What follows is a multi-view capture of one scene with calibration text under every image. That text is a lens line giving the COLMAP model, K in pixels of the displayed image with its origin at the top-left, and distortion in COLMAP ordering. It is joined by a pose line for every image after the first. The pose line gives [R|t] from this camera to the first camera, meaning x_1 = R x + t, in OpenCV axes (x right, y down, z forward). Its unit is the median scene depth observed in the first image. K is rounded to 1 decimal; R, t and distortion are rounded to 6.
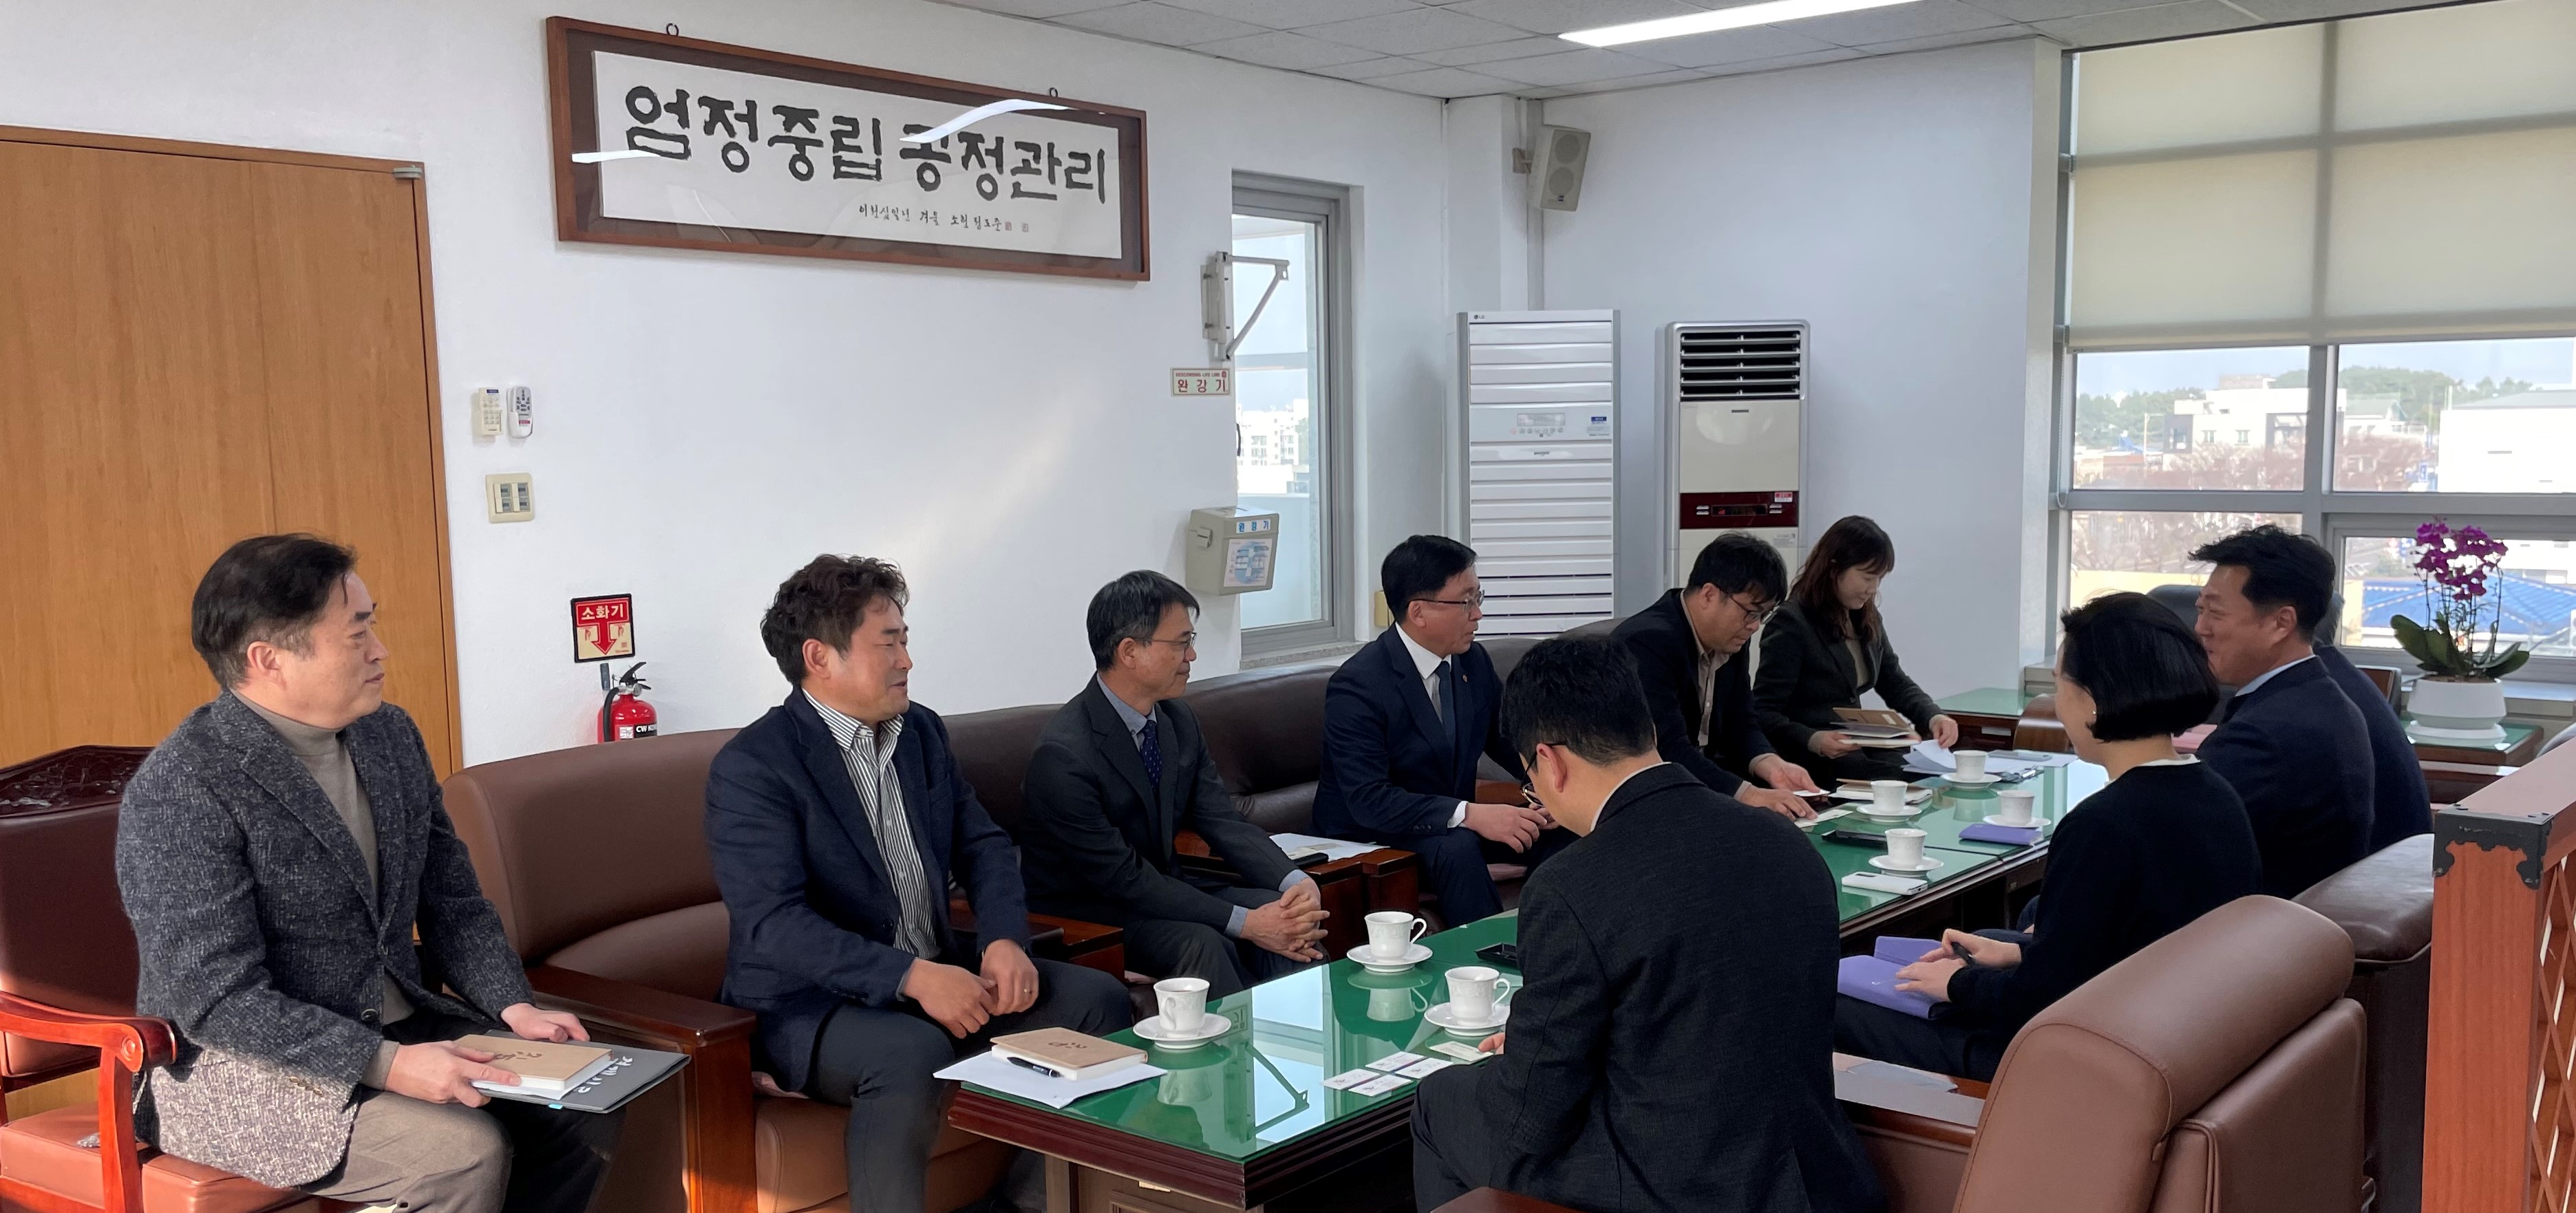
lens RADIAL K [[2195.0, 0, 1279.2], [0, 2195.0, 621.1], [0, 0, 1]] dist [0.082751, -0.000807]
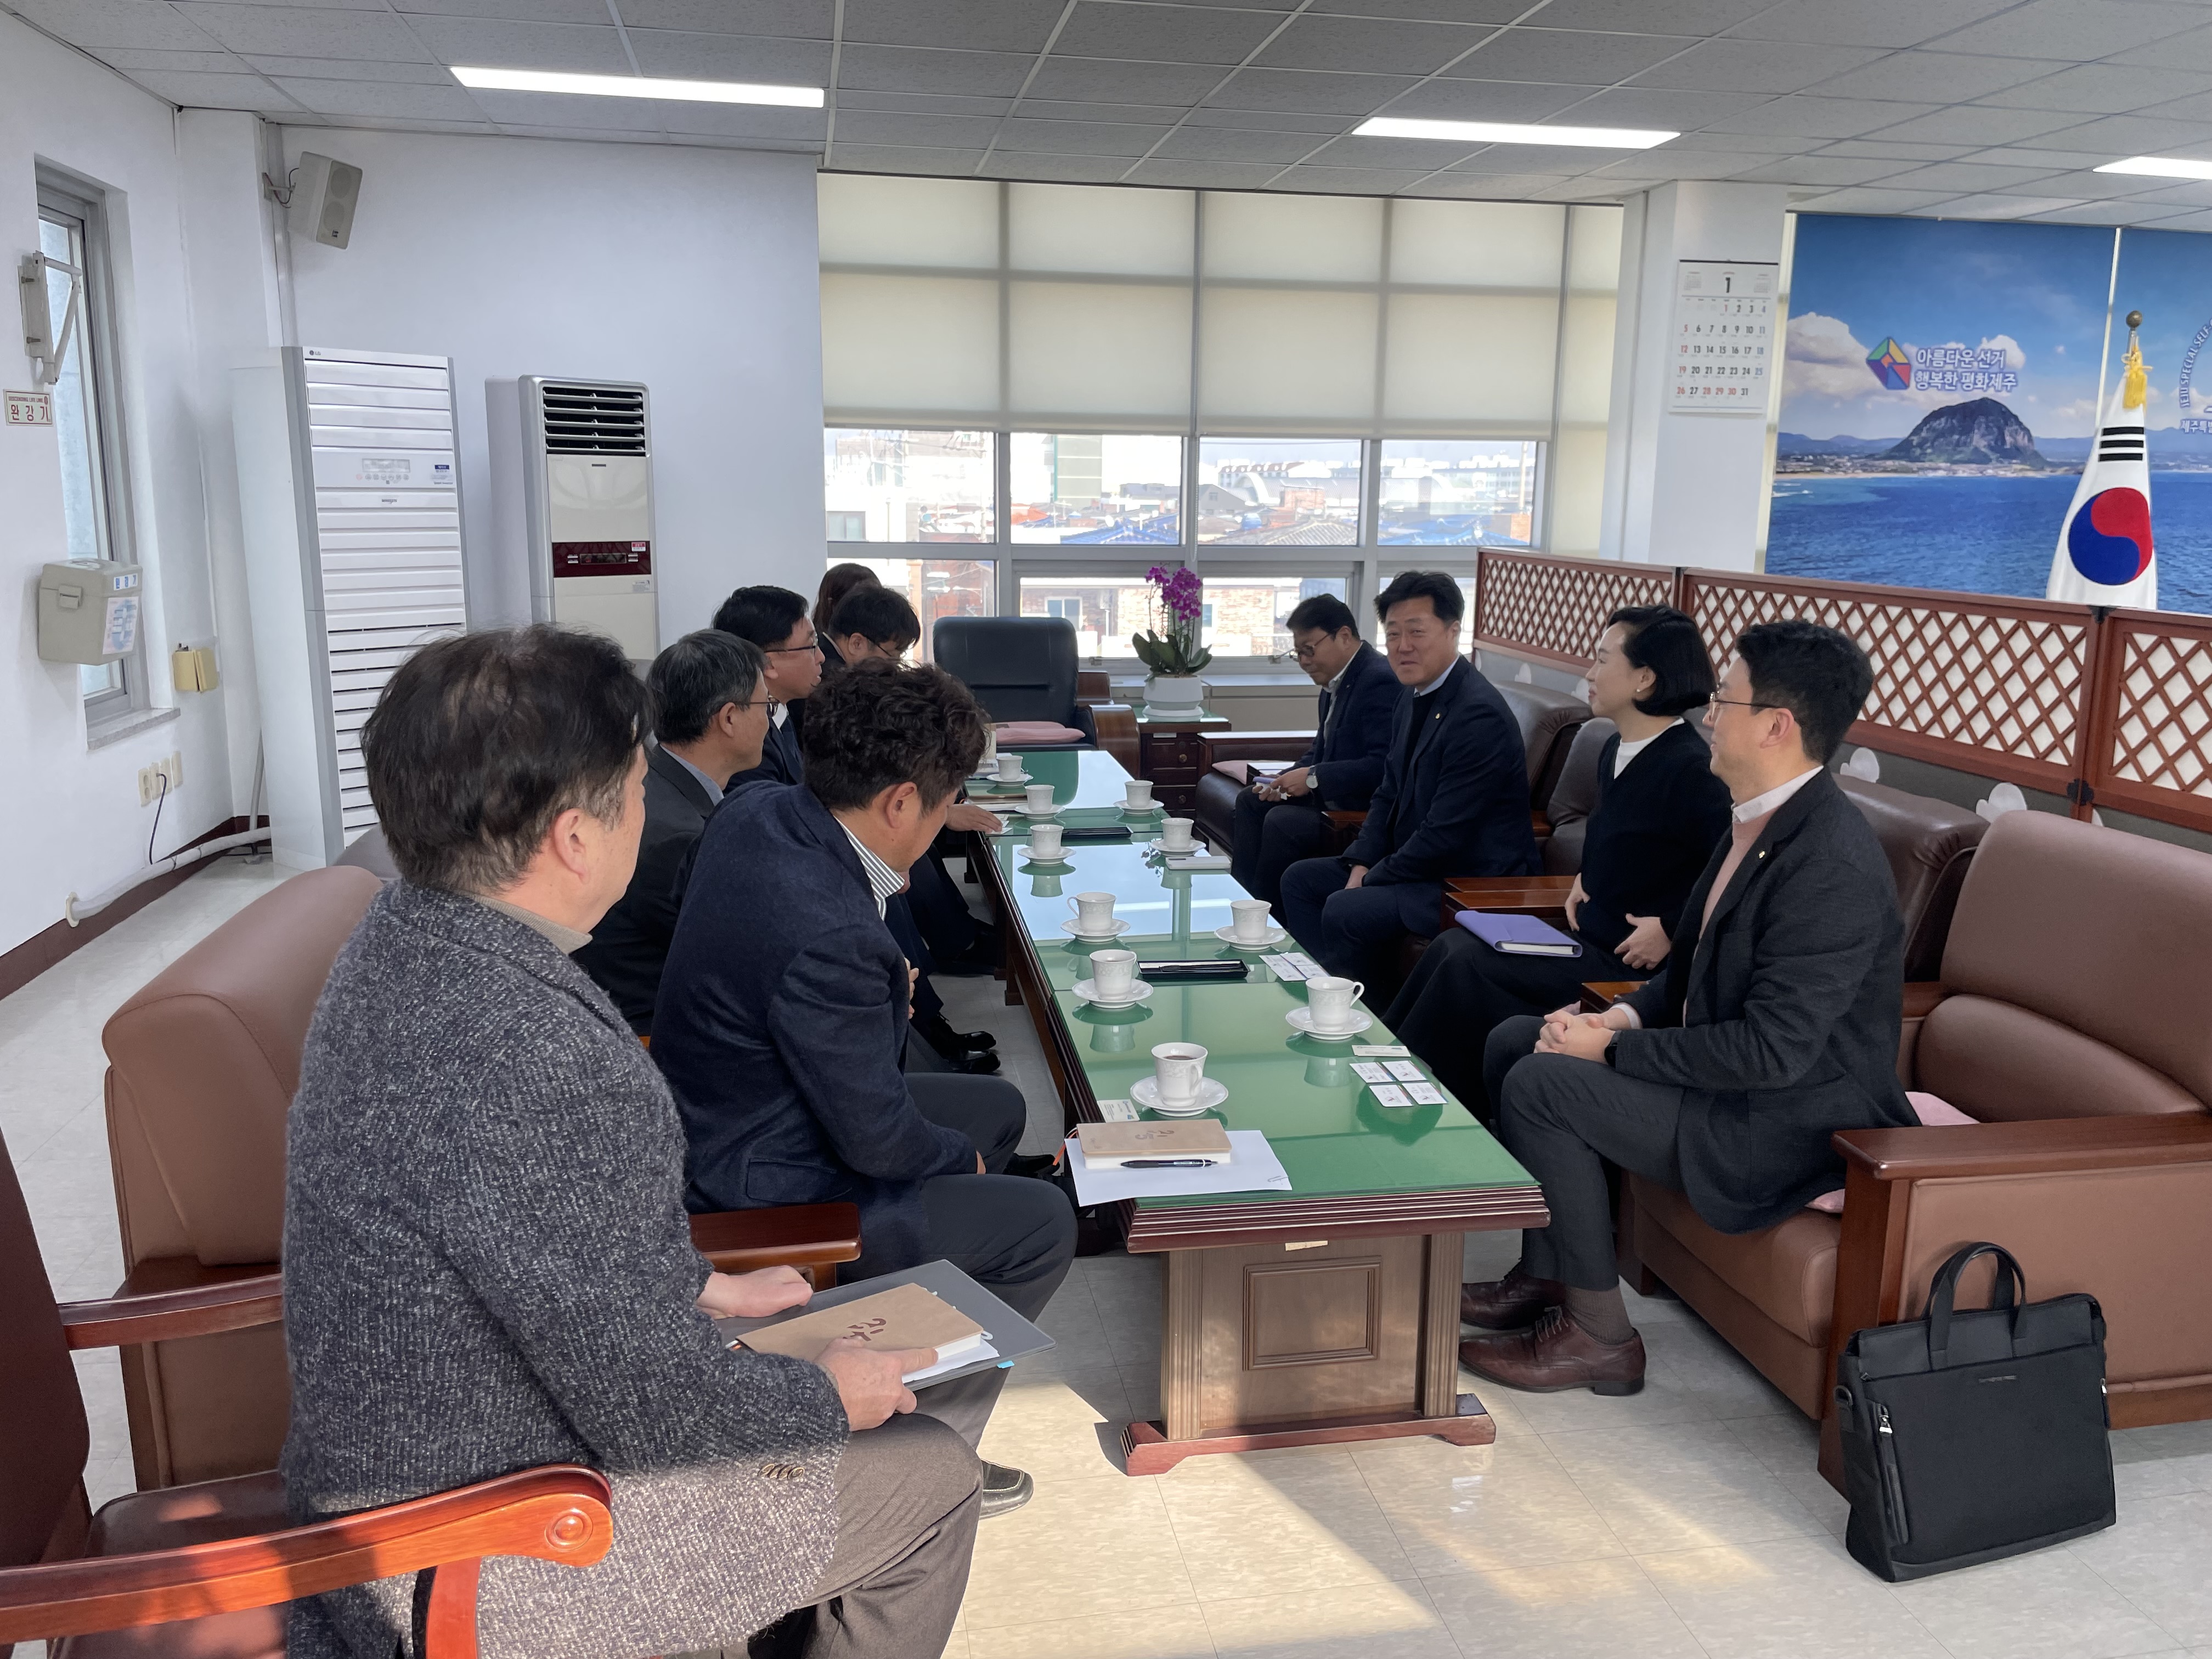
lens RADIAL K [[1795.4, 0, 1109.1], [0, 1795.4, 838.0], [0, 0, 1]] dist [0.012638, -0.011347]
pose [[0.635741, -0.127386, 0.761319, -0.320414], [0.044281, 0.990683, 0.128787, -0.017367], [-0.770632, -0.048164, 0.635458, 0.244754]]
